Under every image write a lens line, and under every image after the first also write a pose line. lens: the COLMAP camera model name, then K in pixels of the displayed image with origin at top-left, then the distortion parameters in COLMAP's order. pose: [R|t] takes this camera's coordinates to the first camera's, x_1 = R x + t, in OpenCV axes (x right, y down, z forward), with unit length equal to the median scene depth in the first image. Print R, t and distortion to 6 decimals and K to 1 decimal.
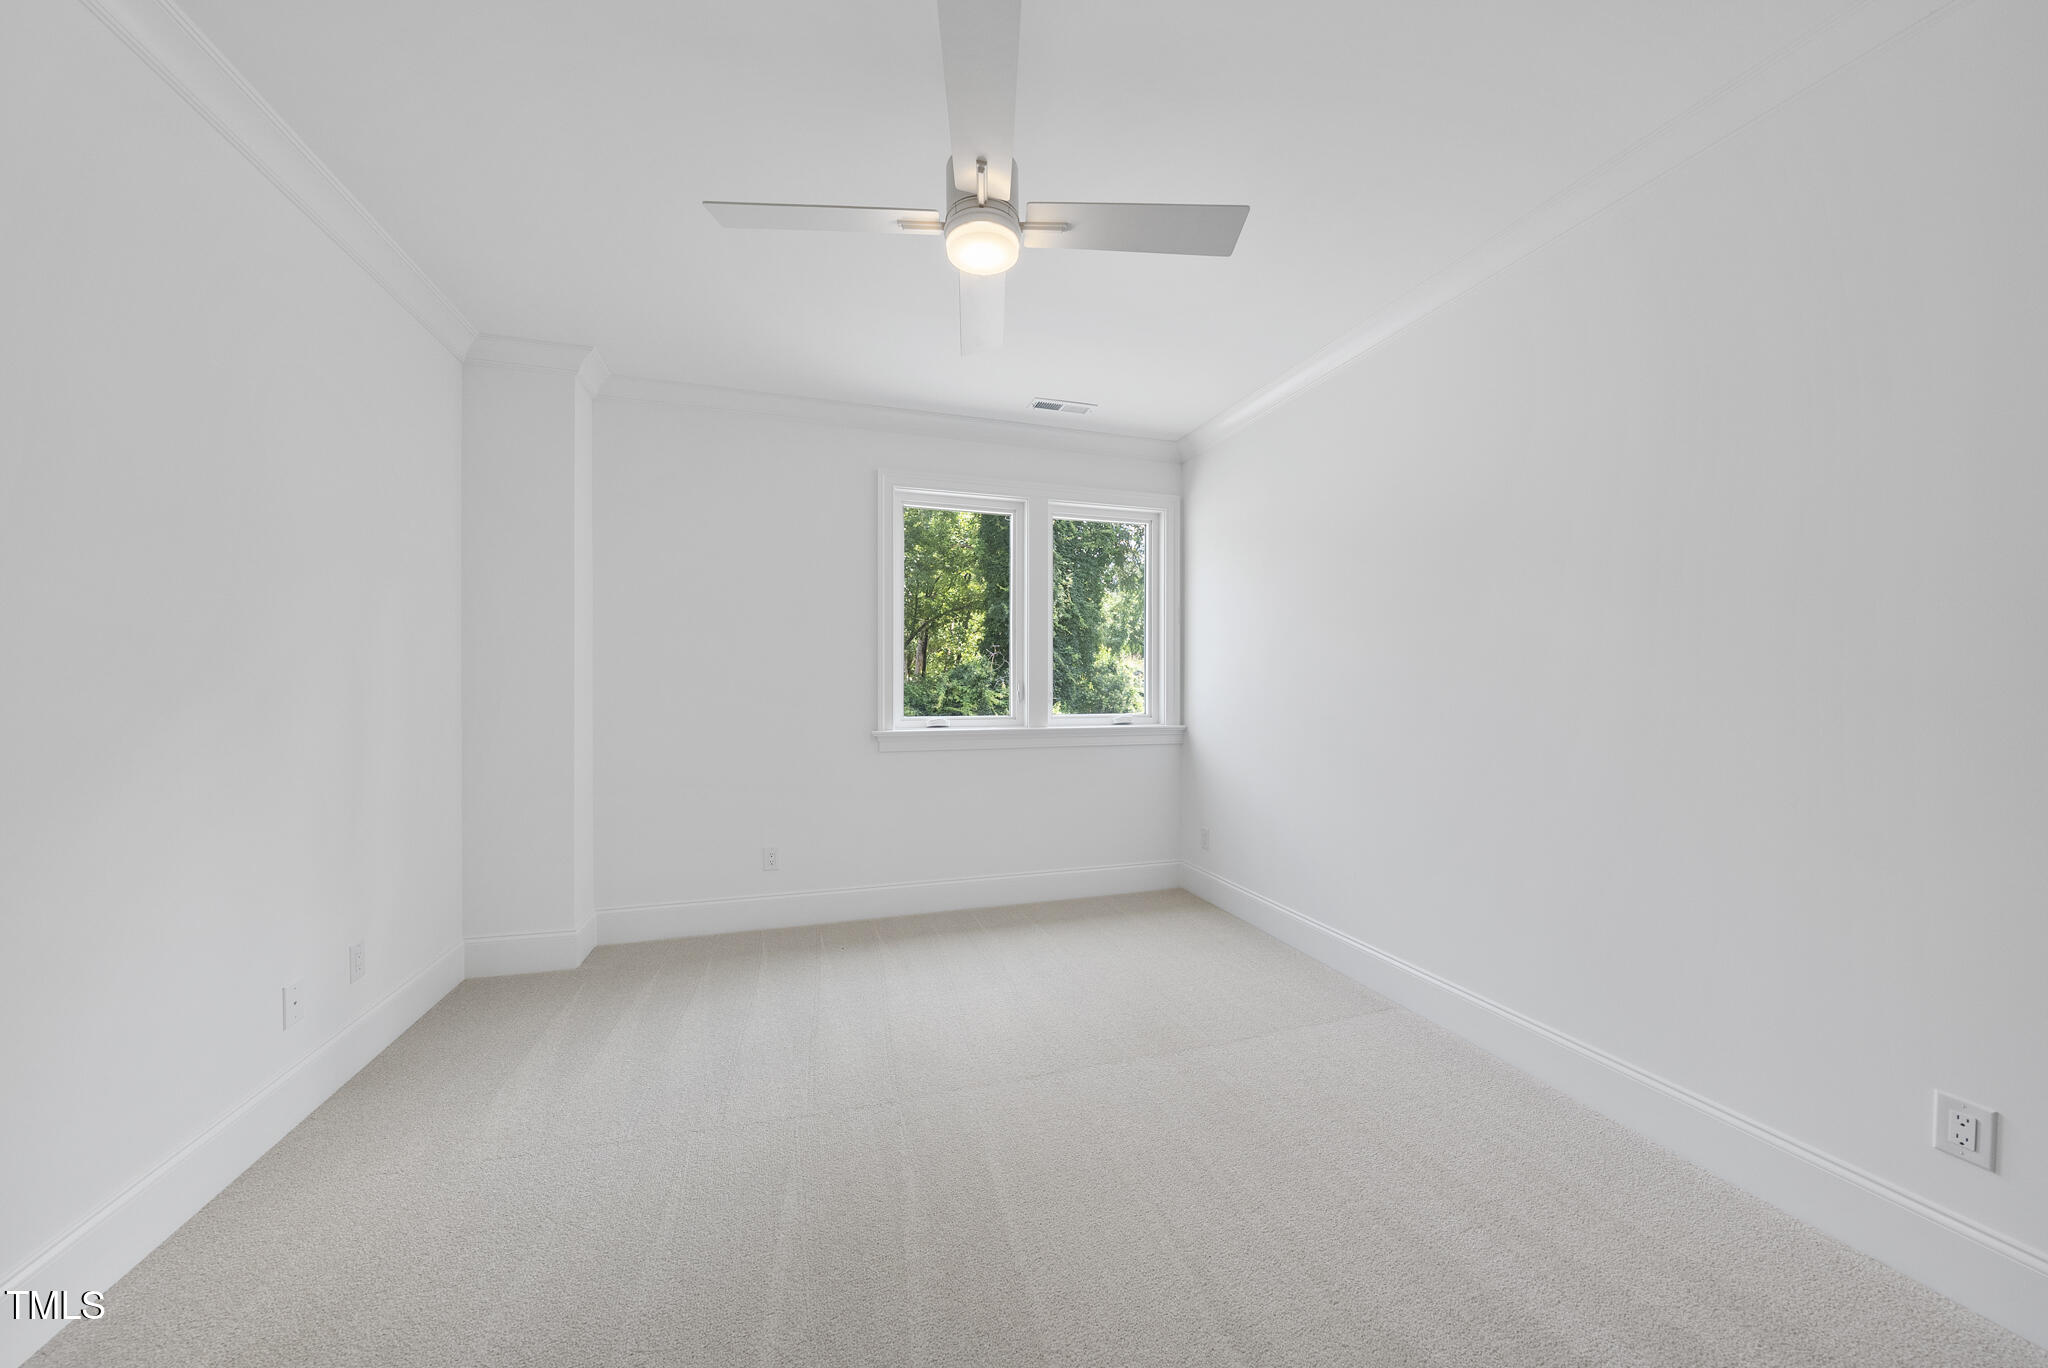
lens RADIAL K [[703.0, 0, 1017.5], [0, 703.0, 676.3], [0, 0, 1]] dist [-0.000951, 0.000079]
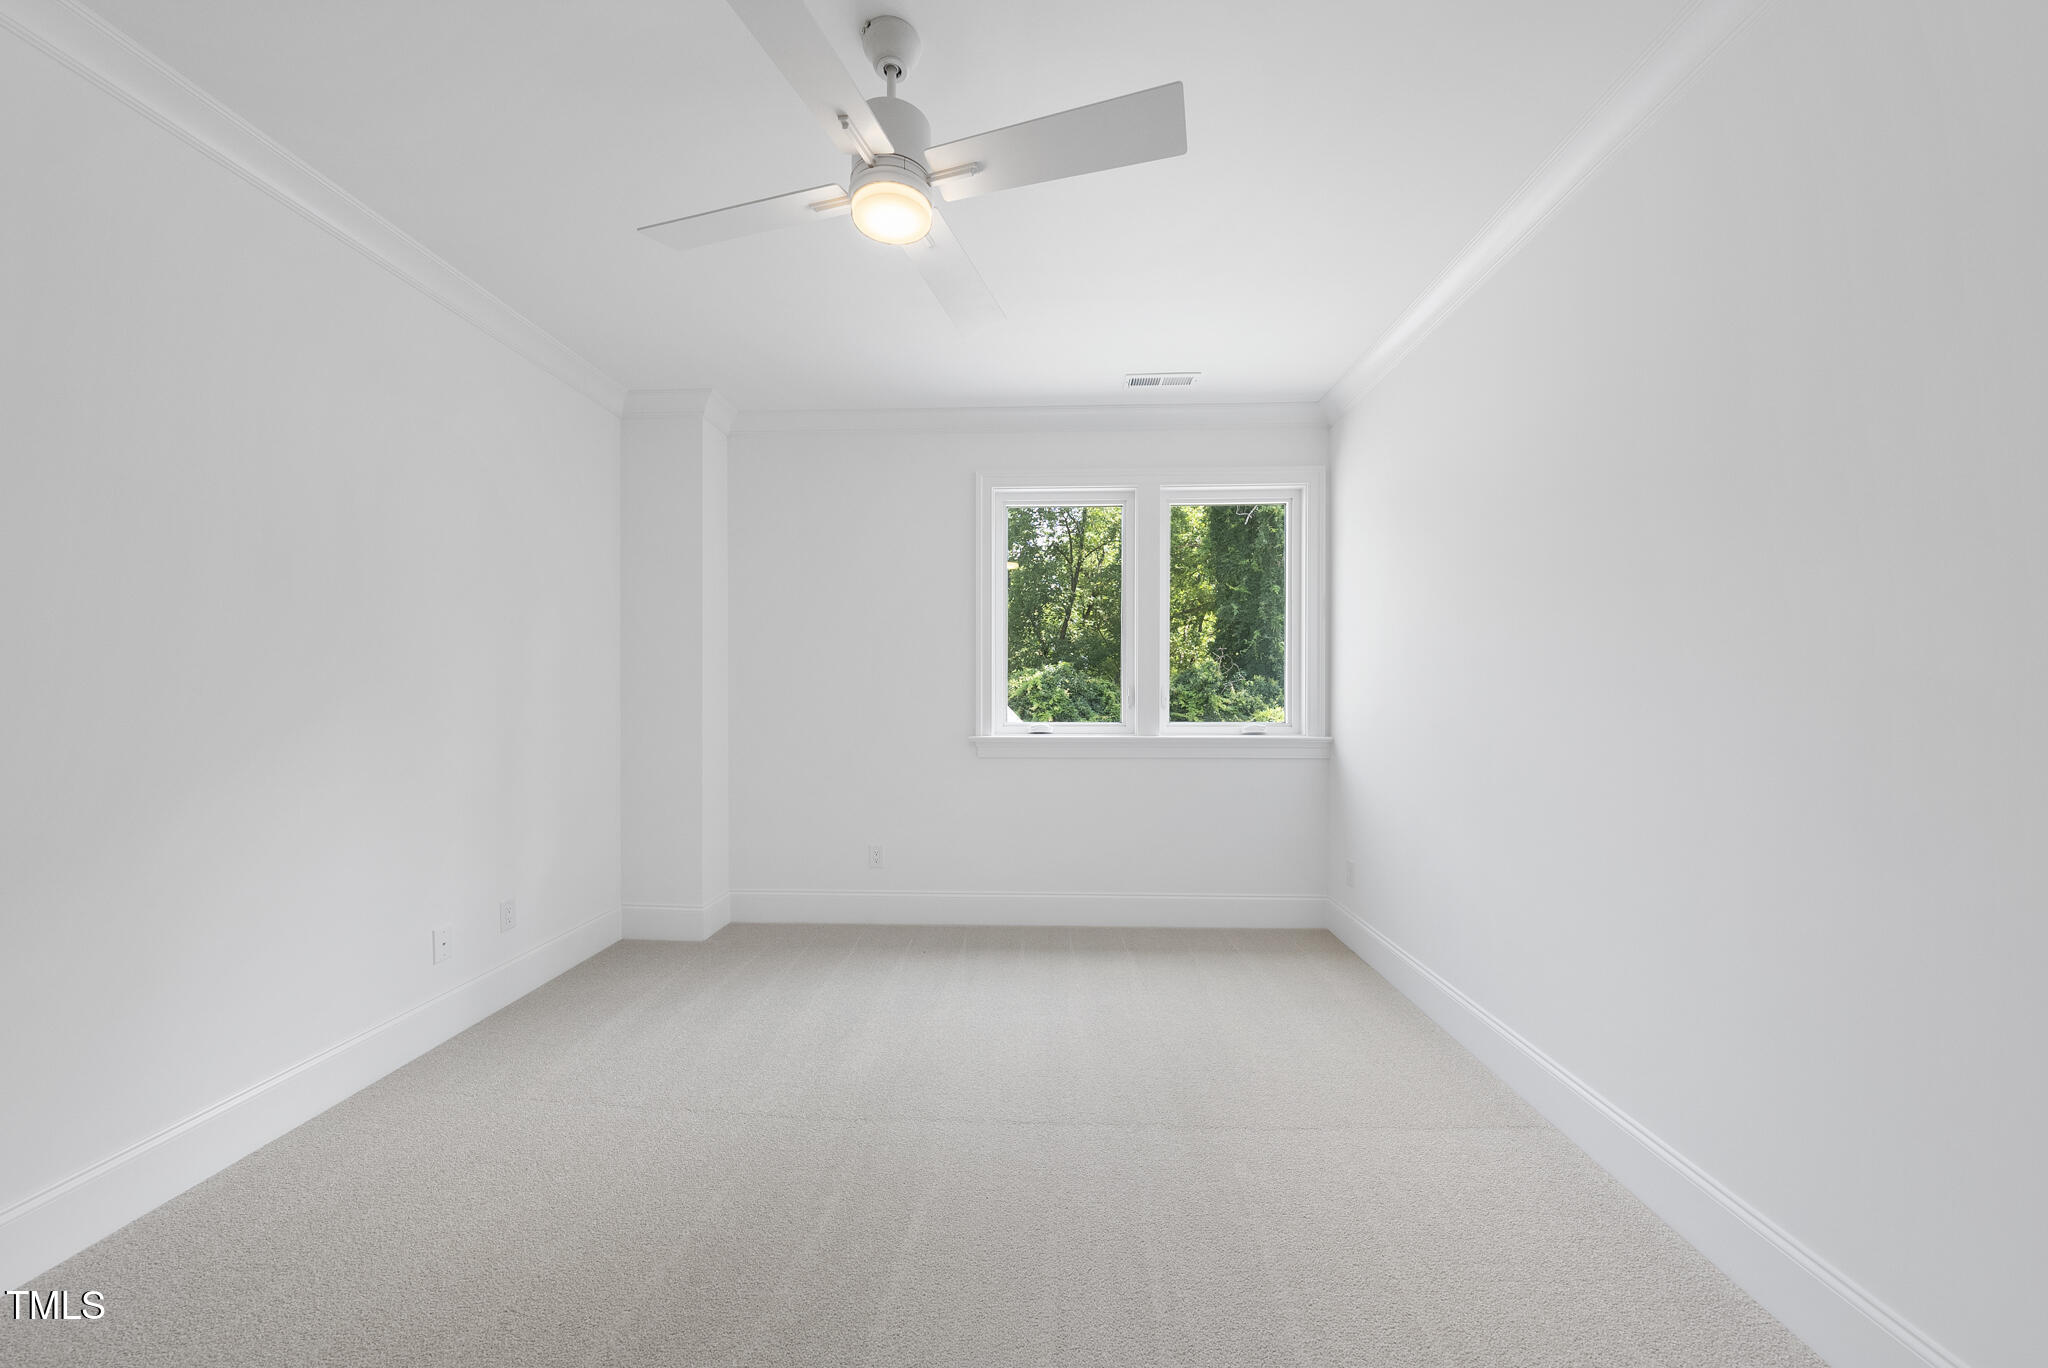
lens RADIAL K [[703.0, 0, 1025.7], [0, 703.0, 684.9], [0, 0, 1]] dist [-0.000951, 0.000079]
pose [[0.940909, -0.004346, -0.338633, 0.187432], [0.006104, 0.999973, 0.004126, 0.001174], [0.338606, -0.005949, 0.940910, 0.085816]]
